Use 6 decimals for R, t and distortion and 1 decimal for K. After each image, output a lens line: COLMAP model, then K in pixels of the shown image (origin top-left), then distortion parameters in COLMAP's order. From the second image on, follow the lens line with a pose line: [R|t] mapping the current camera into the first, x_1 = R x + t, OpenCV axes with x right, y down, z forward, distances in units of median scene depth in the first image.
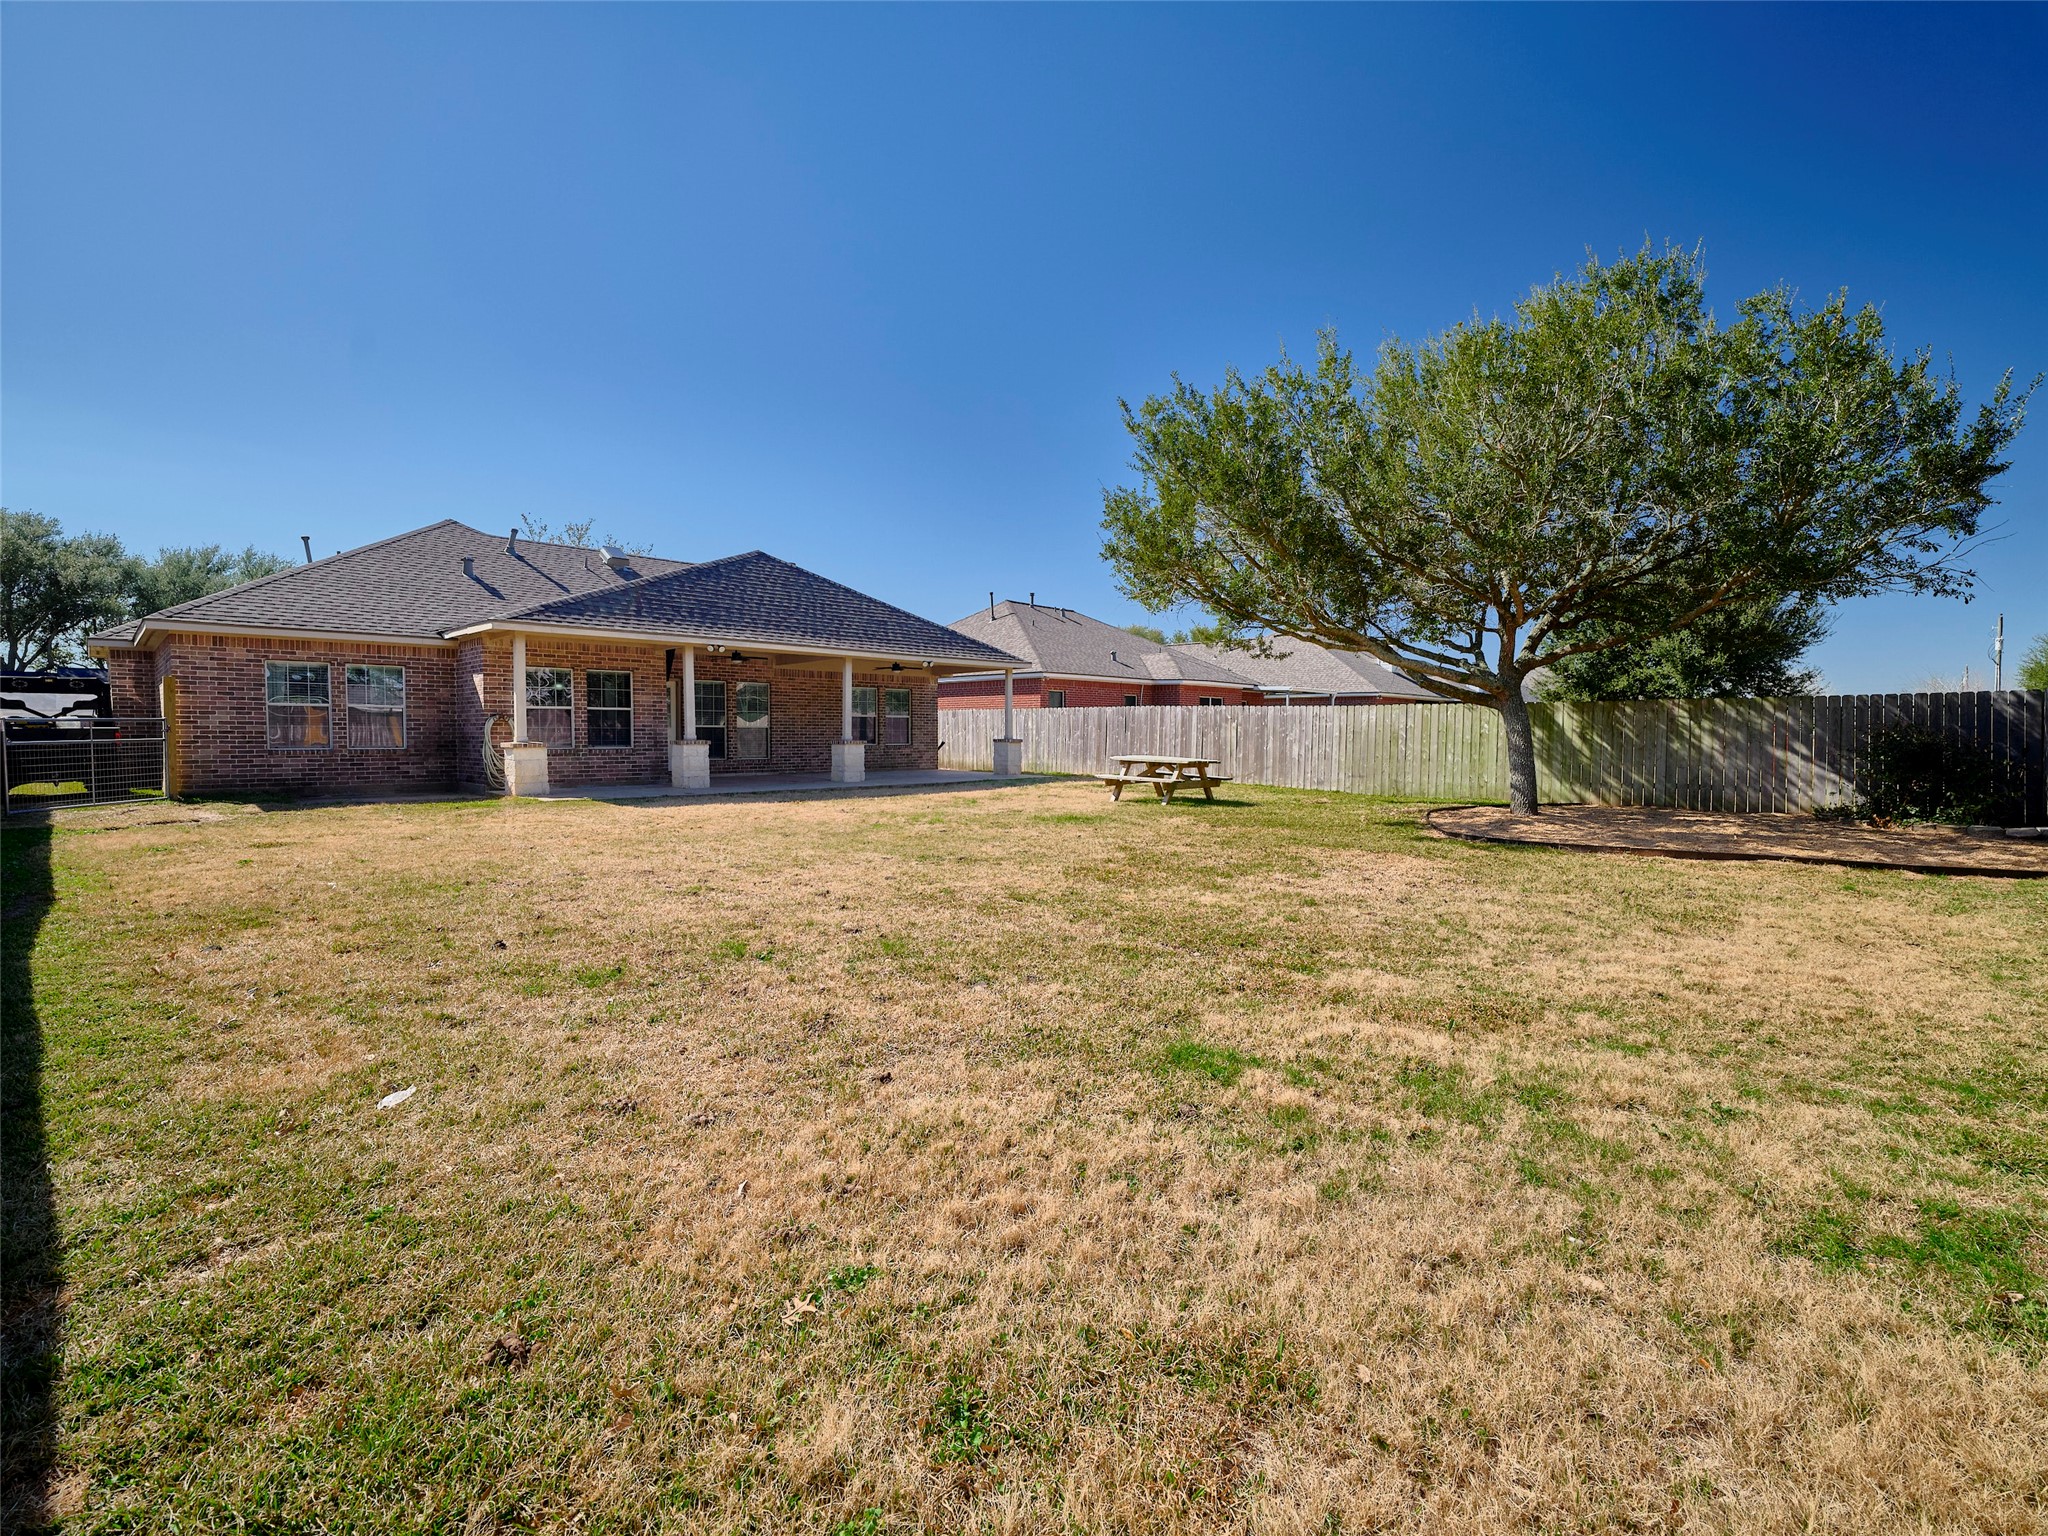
lens RADIAL K [[923.0, 0, 1019.1], [0, 923.0, 777.8], [0, 0, 1]] dist [-0.002124, 0.000407]
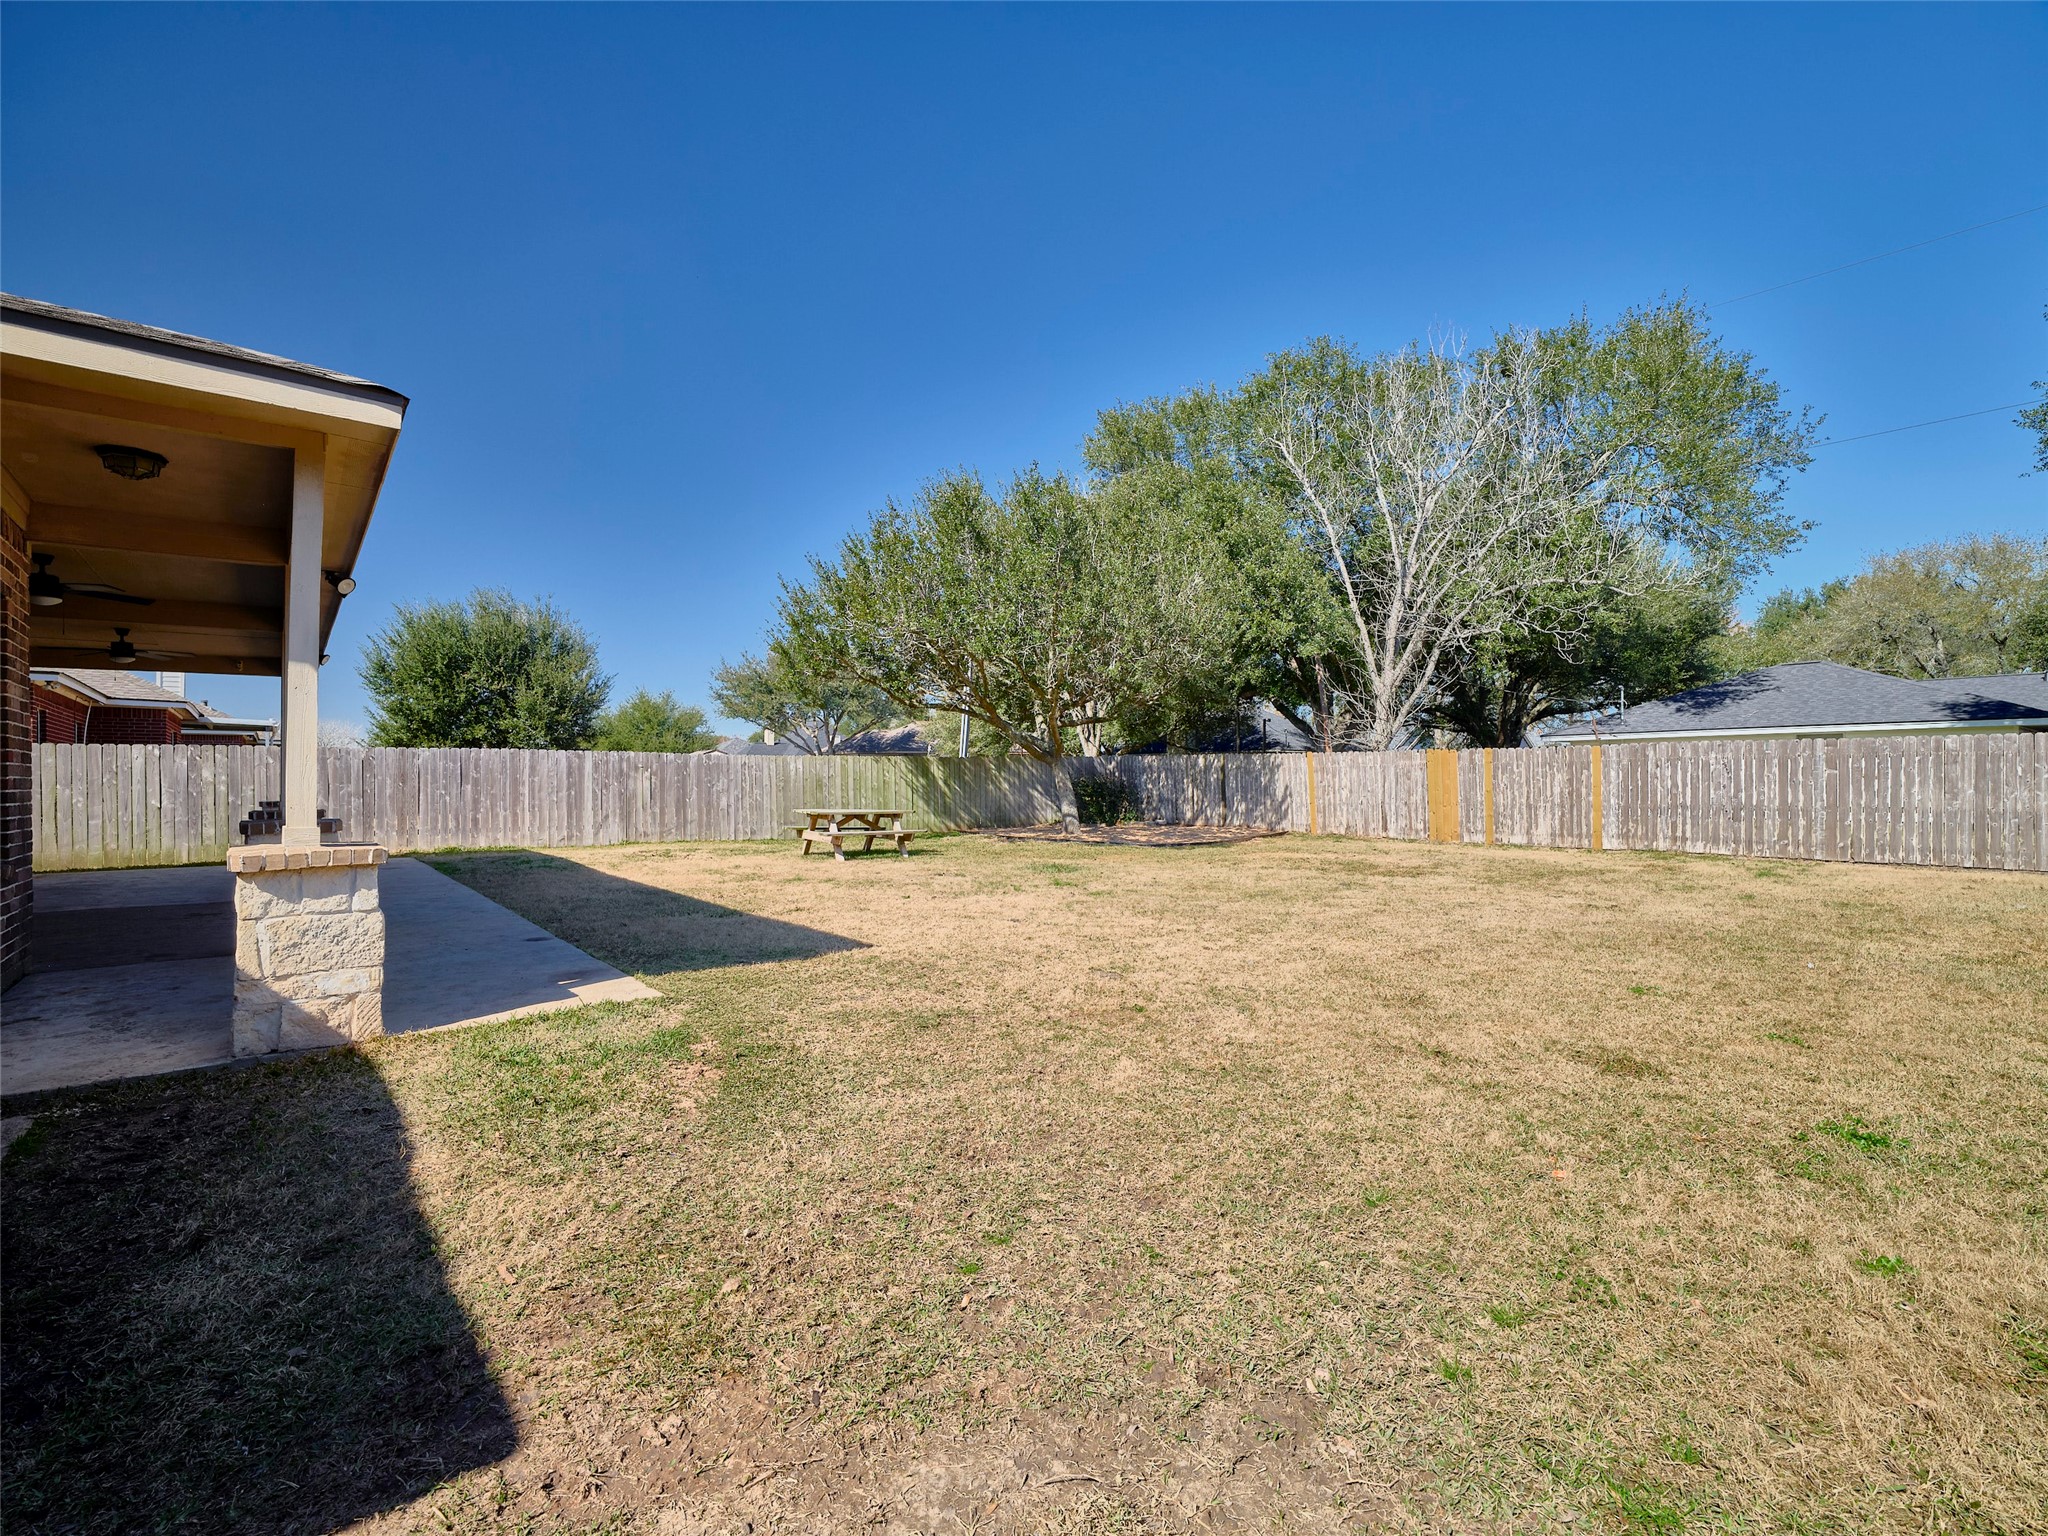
lens RADIAL K [[923.0, 0, 1018.2], [0, 923.0, 772.2], [0, 0, 1]] dist [-0.002124, 0.000407]
pose [[0.126690, -0.000903, 0.991942, -0.689318], [0.057001, 0.998354, -0.006371, -0.040976], [-0.990303, 0.057349, 0.126533, 0.662737]]
